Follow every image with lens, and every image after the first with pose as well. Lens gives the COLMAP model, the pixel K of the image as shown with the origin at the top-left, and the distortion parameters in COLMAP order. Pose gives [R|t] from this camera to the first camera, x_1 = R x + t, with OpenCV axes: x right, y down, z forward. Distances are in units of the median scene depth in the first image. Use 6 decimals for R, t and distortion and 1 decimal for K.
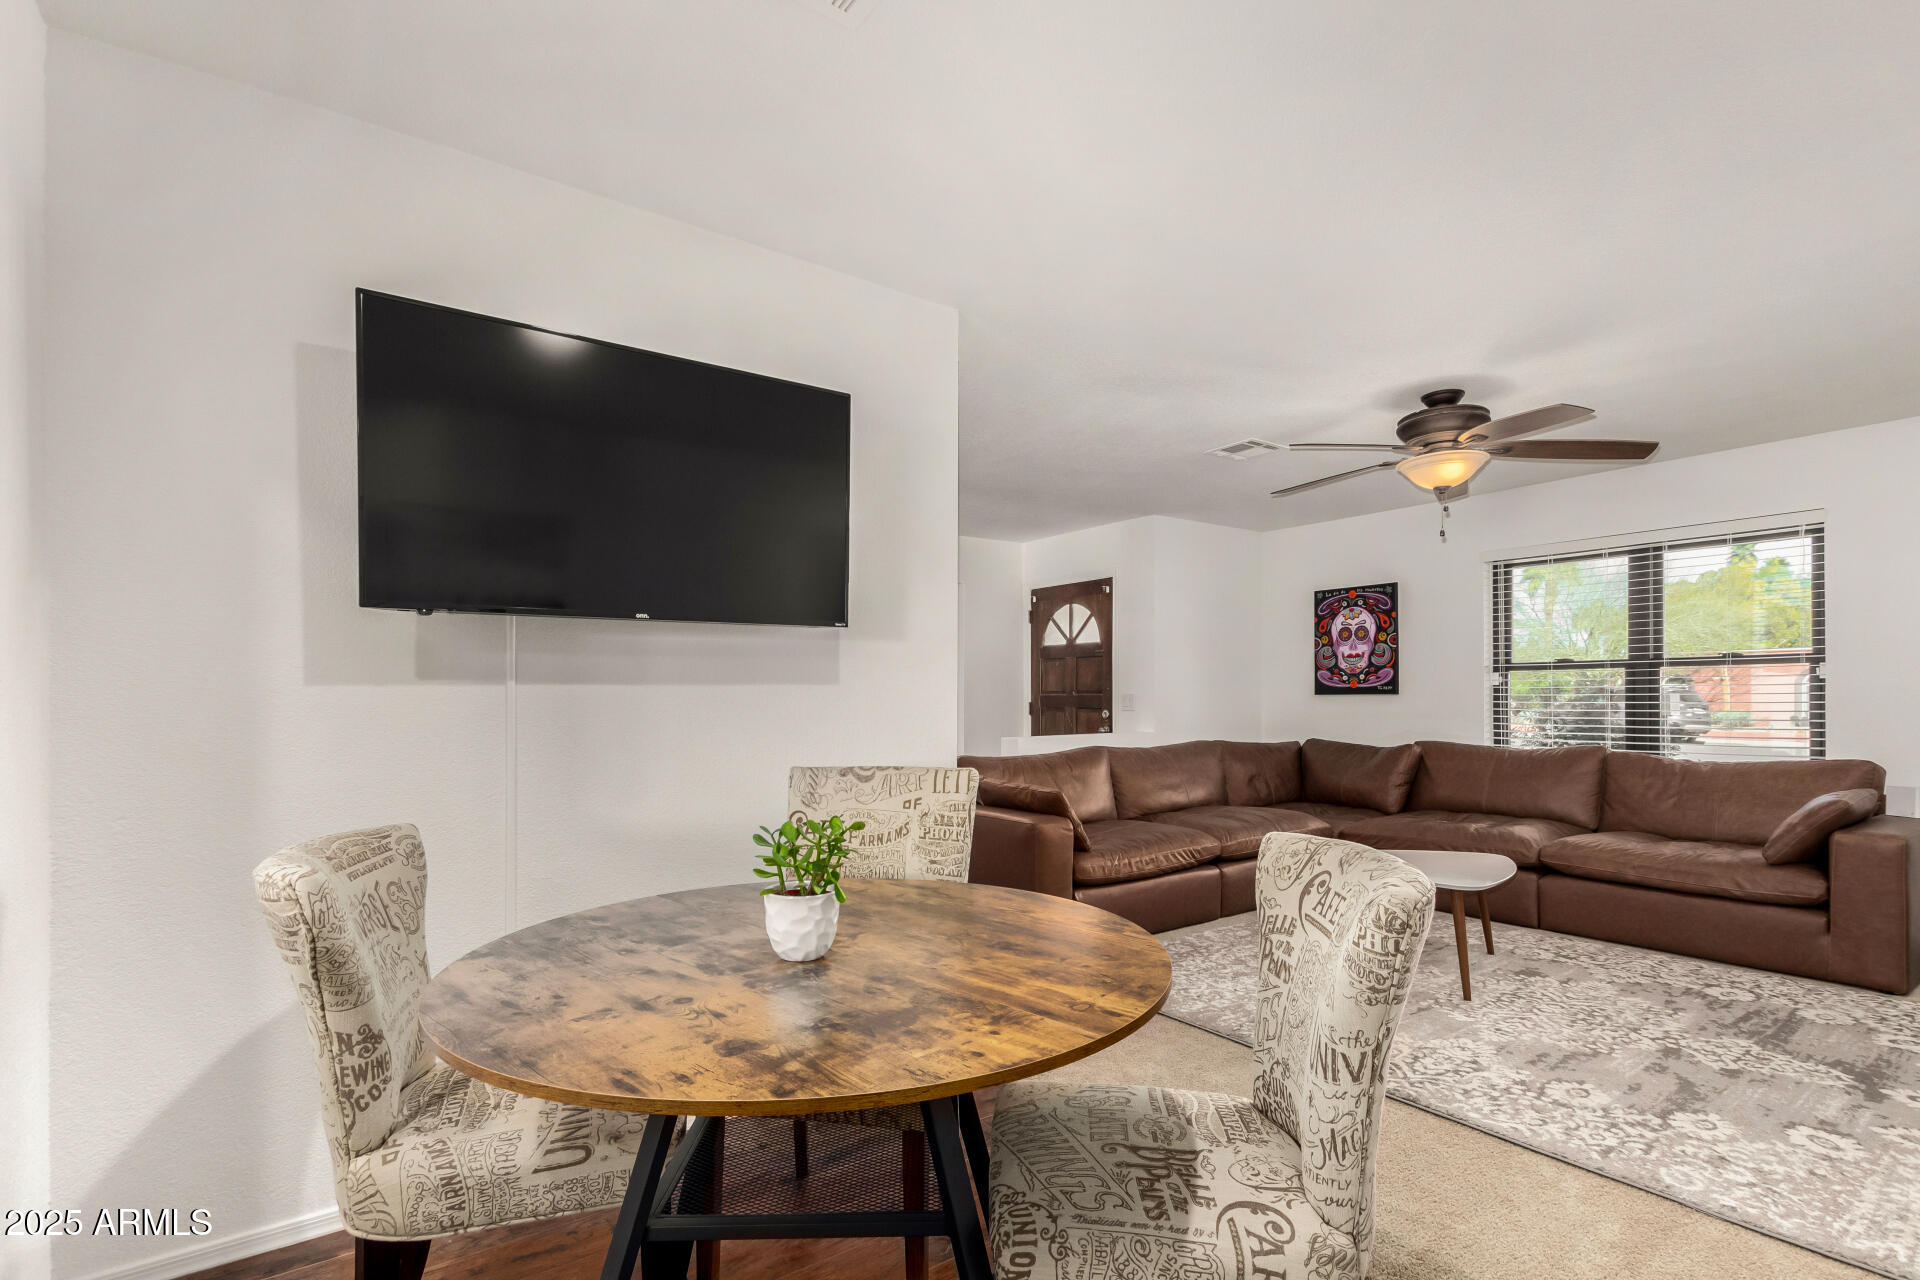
lens RADIAL K [[912.4, 0, 969.2], [0, 912.4, 696.6], [0, 0, 1]] dist [0.004586, -0.004149]
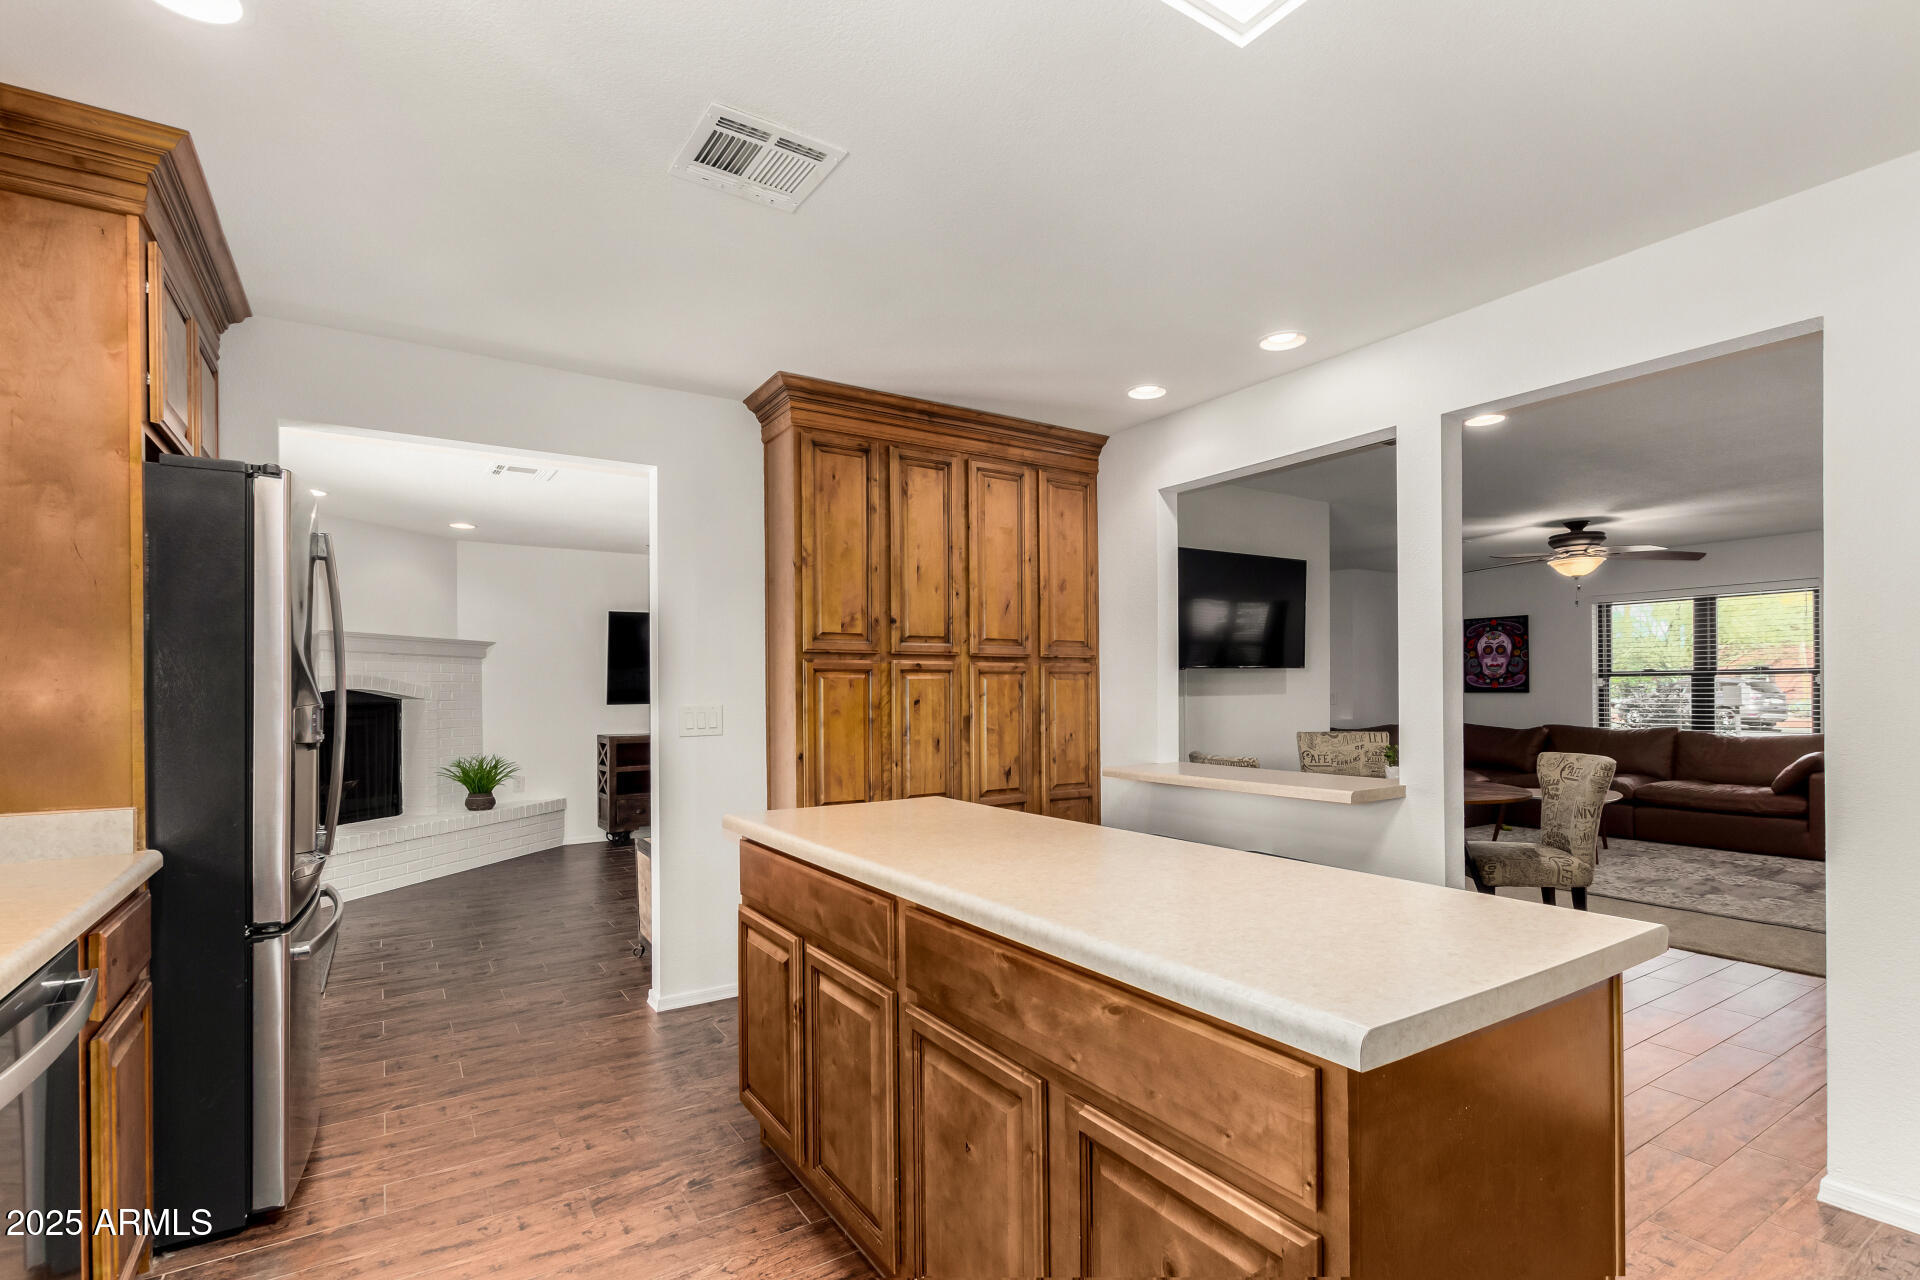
lens RADIAL K [[912.4, 0, 958.4], [0, 912.4, 689.4], [0, 0, 1]] dist [0.004586, -0.004149]
pose [[0.997871, -0.003464, -0.065127, -0.395110], [0.003628, 0.999991, 0.002411, -0.016724], [0.065118, -0.002642, 0.997874, -0.588924]]
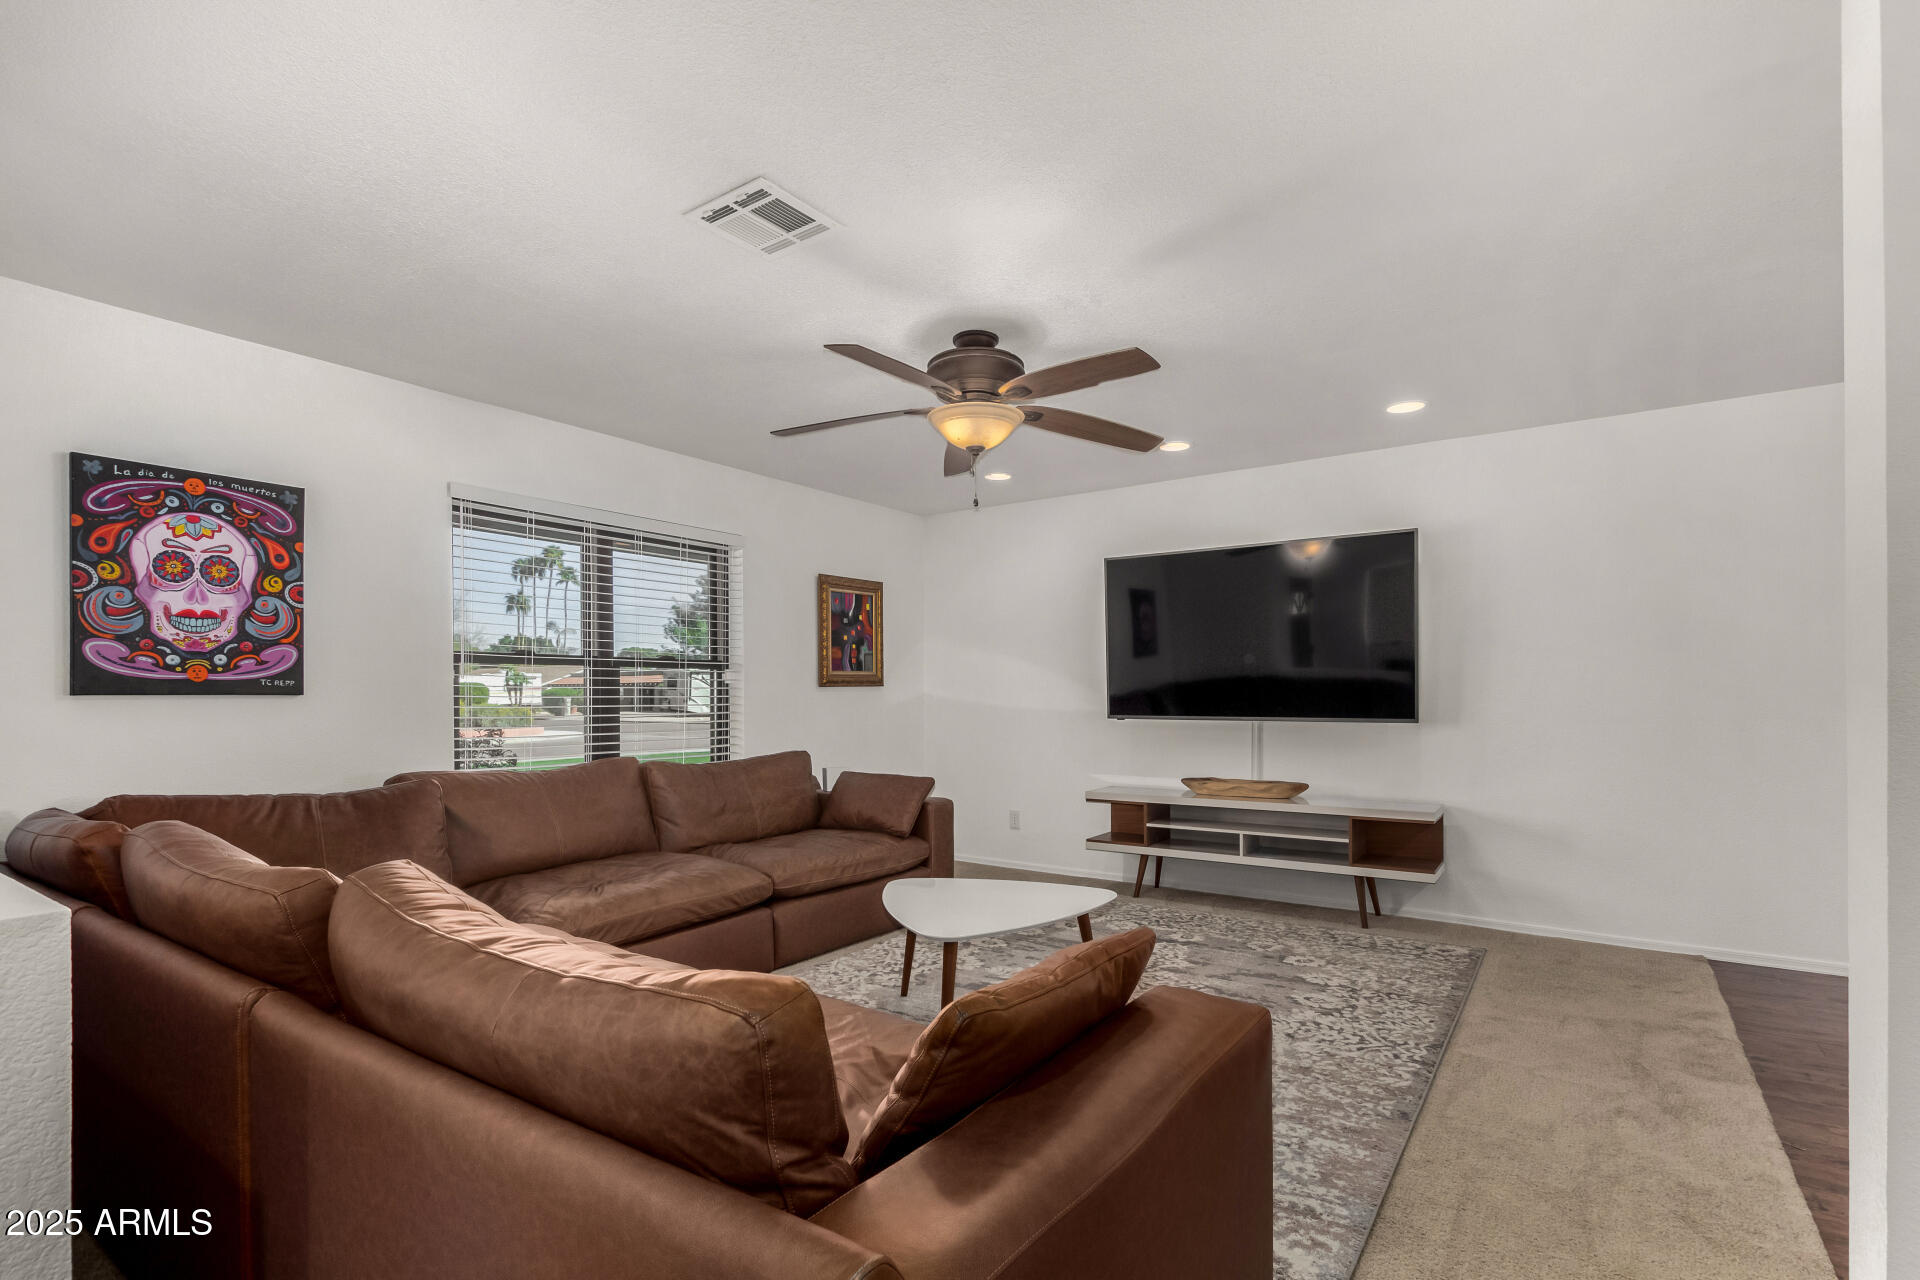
lens RADIAL K [[912.4, 0, 948.6], [0, 912.4, 704.1], [0, 0, 1]] dist [0.004586, -0.004149]
pose [[-0.321575, -0.004564, 0.946873, -0.199123], [0.001429, 0.999985, 0.005306, 0.000649], [-0.946883, 0.003059, -0.321563, 0.947221]]
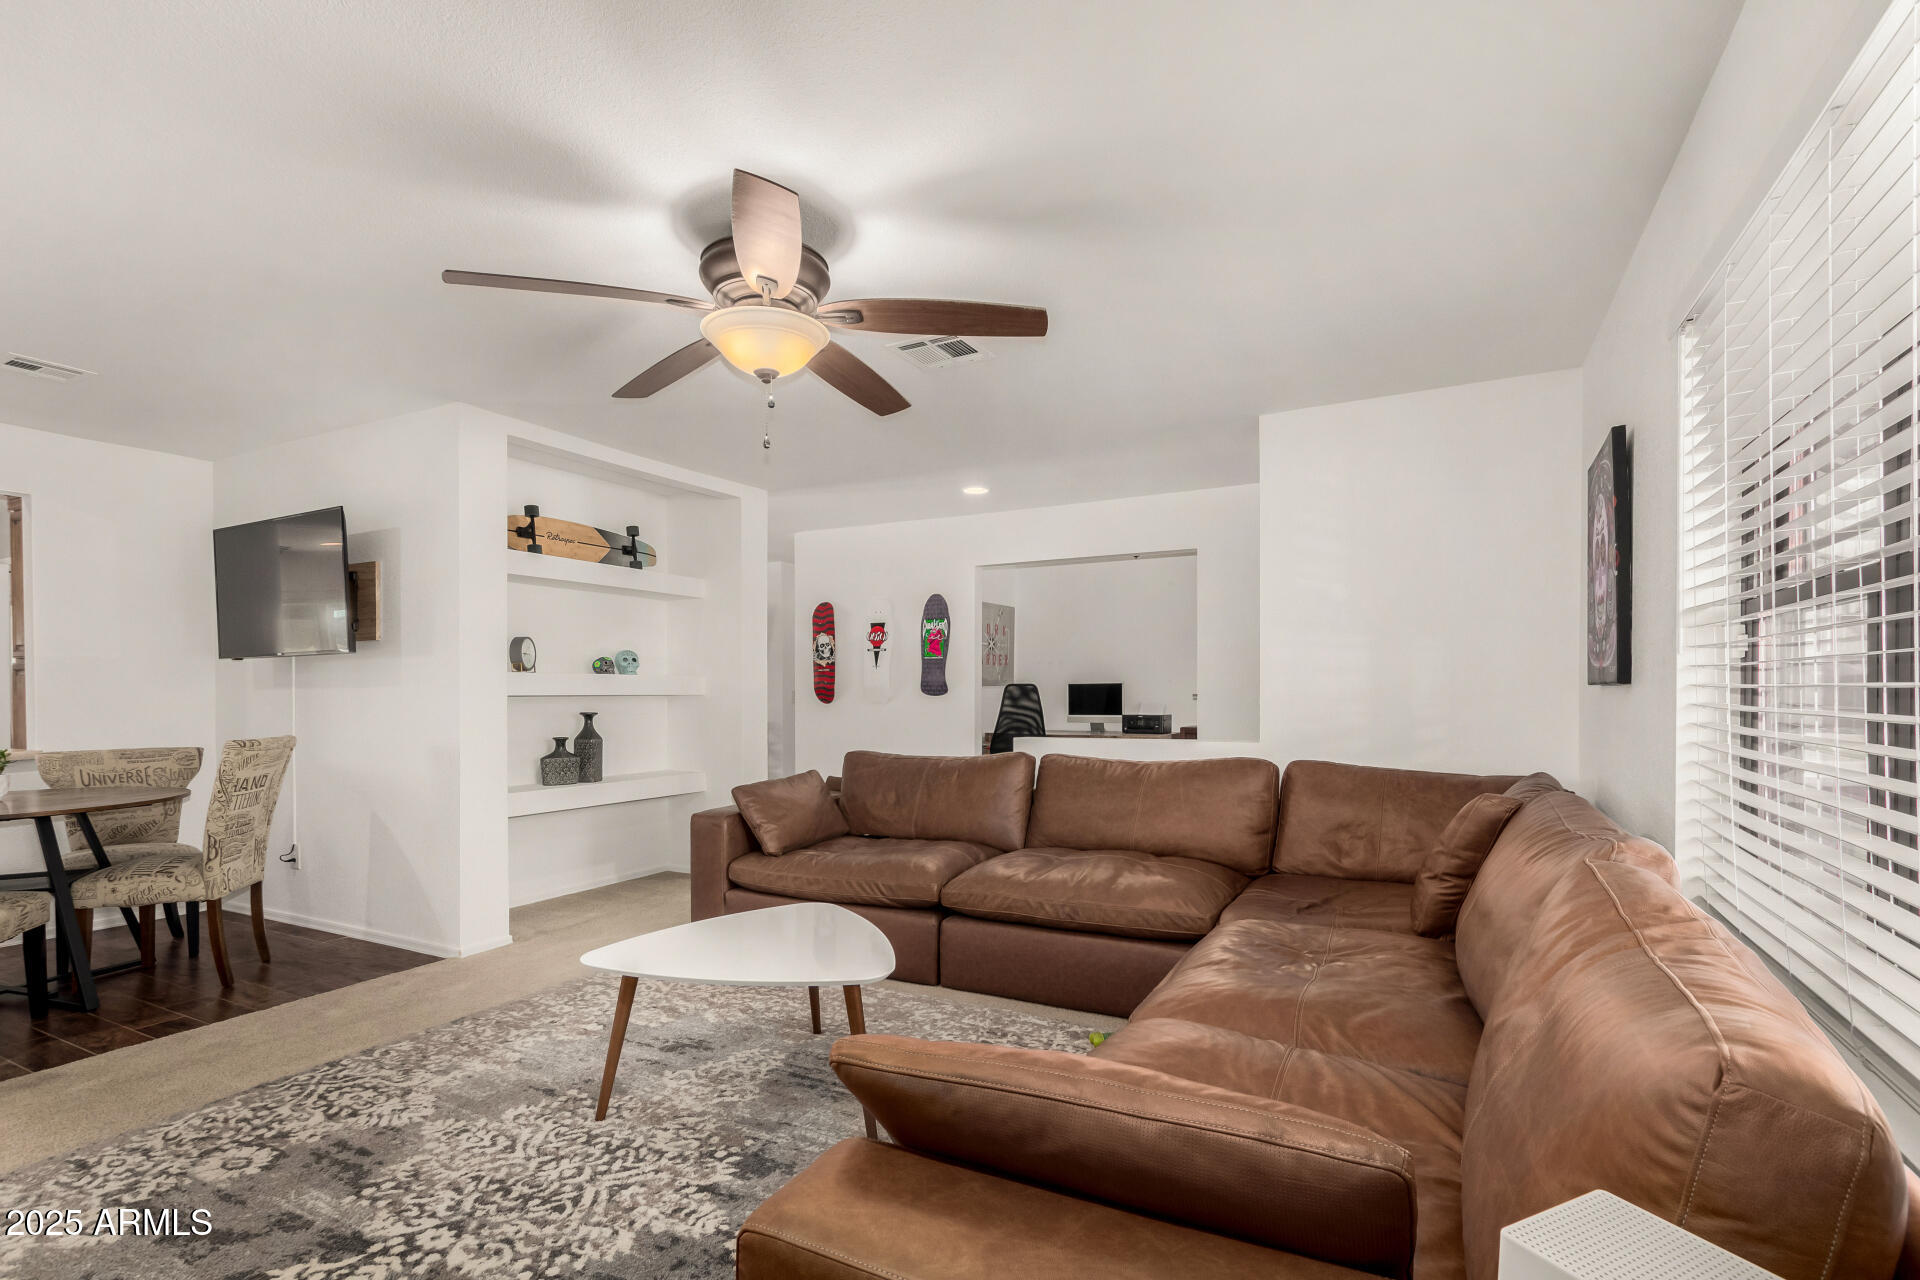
lens RADIAL K [[912.4, 0, 948.9], [0, 912.4, 692.2], [0, 0, 1]] dist [0.004586, -0.004149]
pose [[0.428488, 0.003237, -0.903541, 0.846837], [0.004614, 0.999973, 0.005770, -0.003163], [0.903535, -0.006641, 0.428462, 0.610653]]
